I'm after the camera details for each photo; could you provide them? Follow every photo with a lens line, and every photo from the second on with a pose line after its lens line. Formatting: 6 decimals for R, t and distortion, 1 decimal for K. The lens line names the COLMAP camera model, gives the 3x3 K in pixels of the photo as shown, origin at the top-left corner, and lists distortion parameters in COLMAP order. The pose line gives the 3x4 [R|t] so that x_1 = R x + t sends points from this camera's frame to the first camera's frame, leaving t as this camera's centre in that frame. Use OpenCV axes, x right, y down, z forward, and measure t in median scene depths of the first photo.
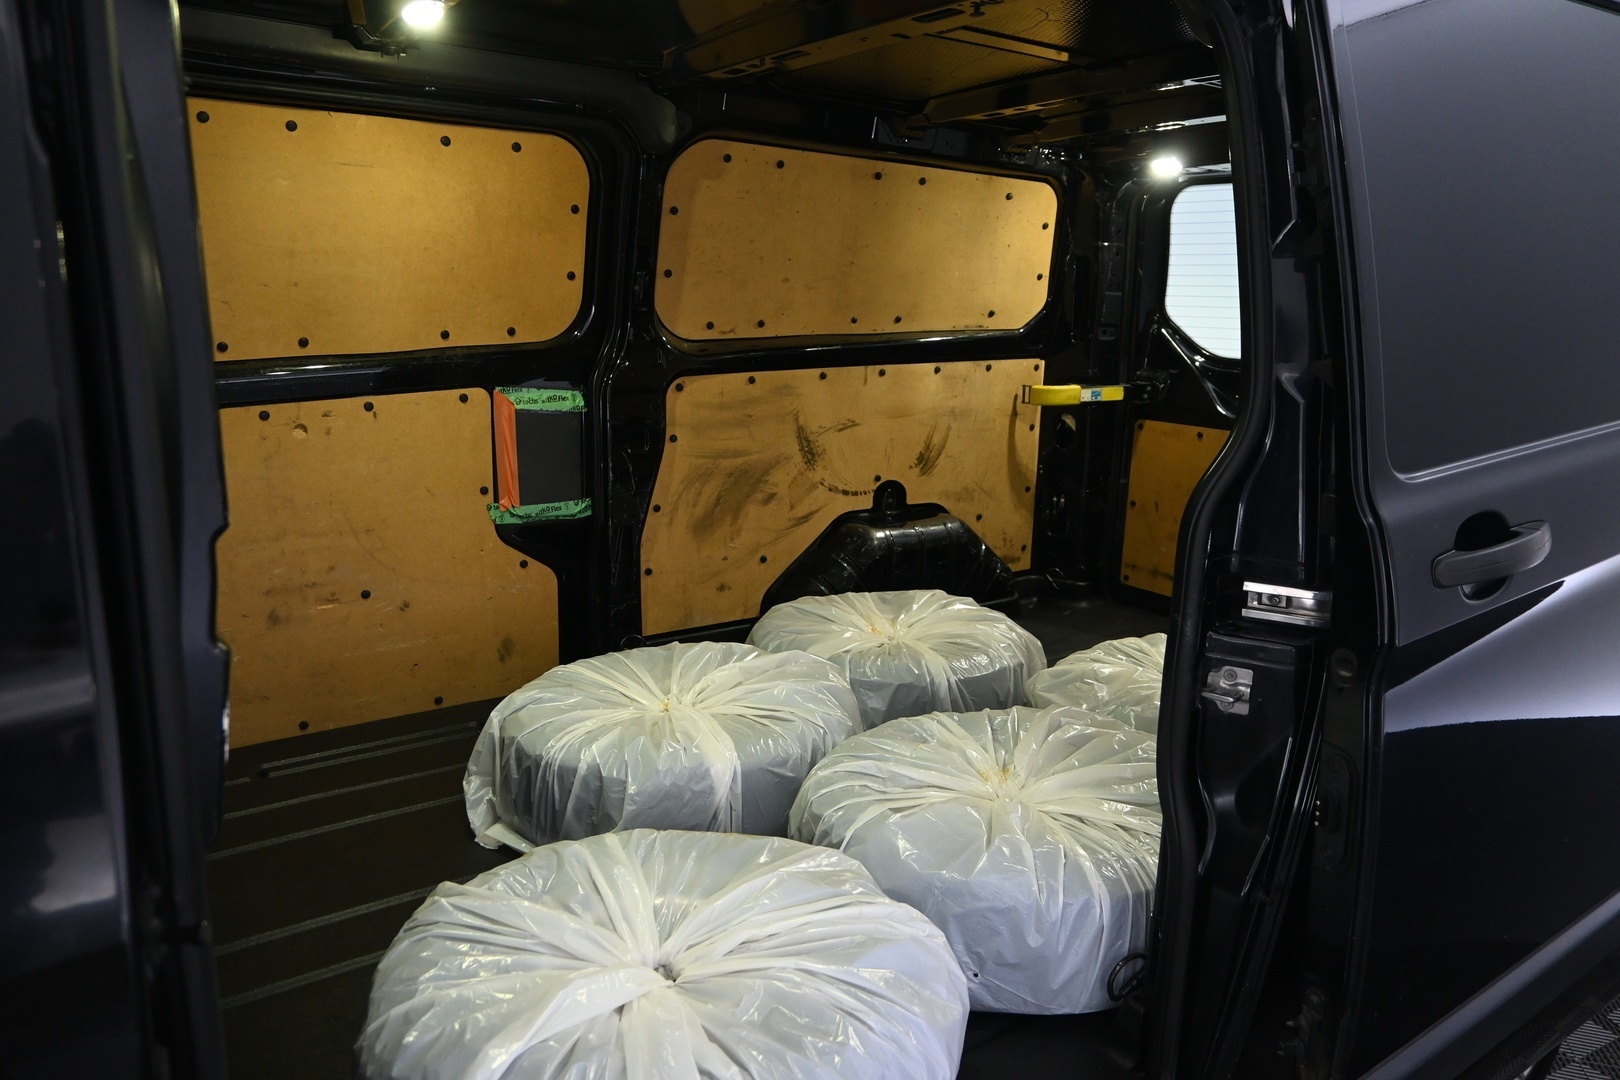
lens RADIAL K [[1106.5, 0, 810.0], [0, 1106.5, 540.0], [0, 0, 1]] dist [-0.001361, 0.001040]
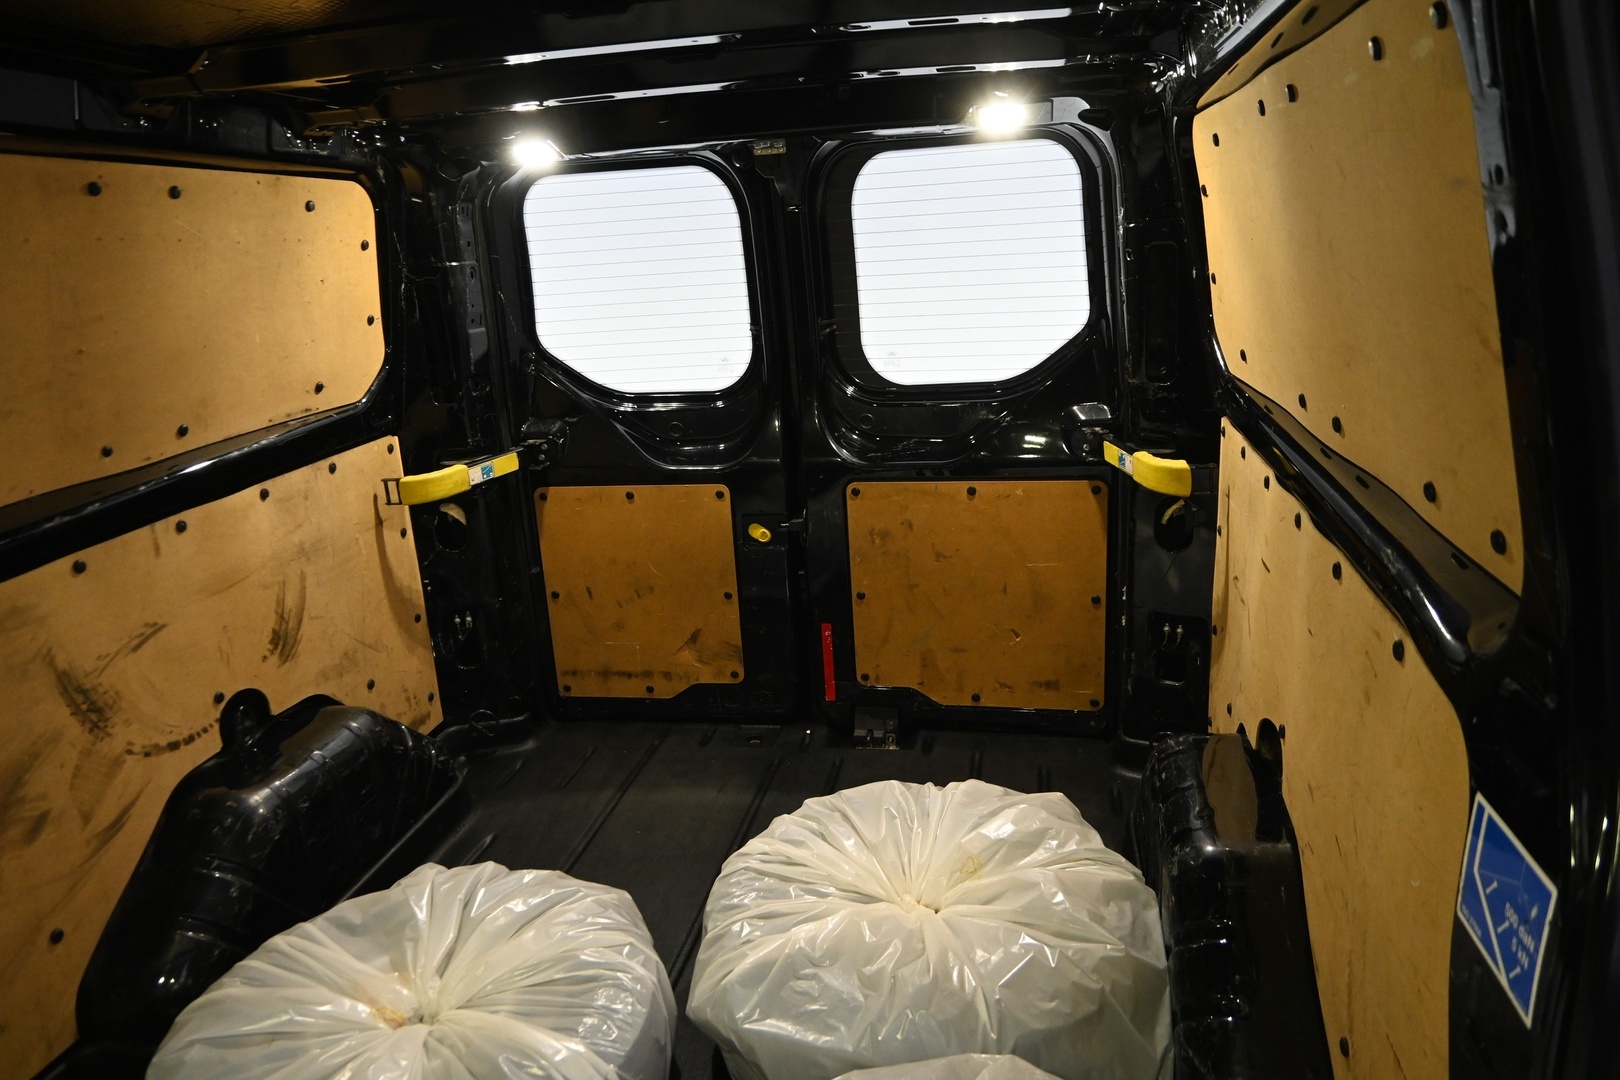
lens RADIAL K [[1106.5, 0, 810.0], [0, 1106.5, 540.0], [0, 0, 1]] dist [-0.001361, 0.001040]
pose [[0.718882, -0.253884, 0.647110, -0.071119], [0.229353, 0.965416, 0.123976, -0.135454], [-0.656206, 0.059293, 0.752249, 0.338549]]
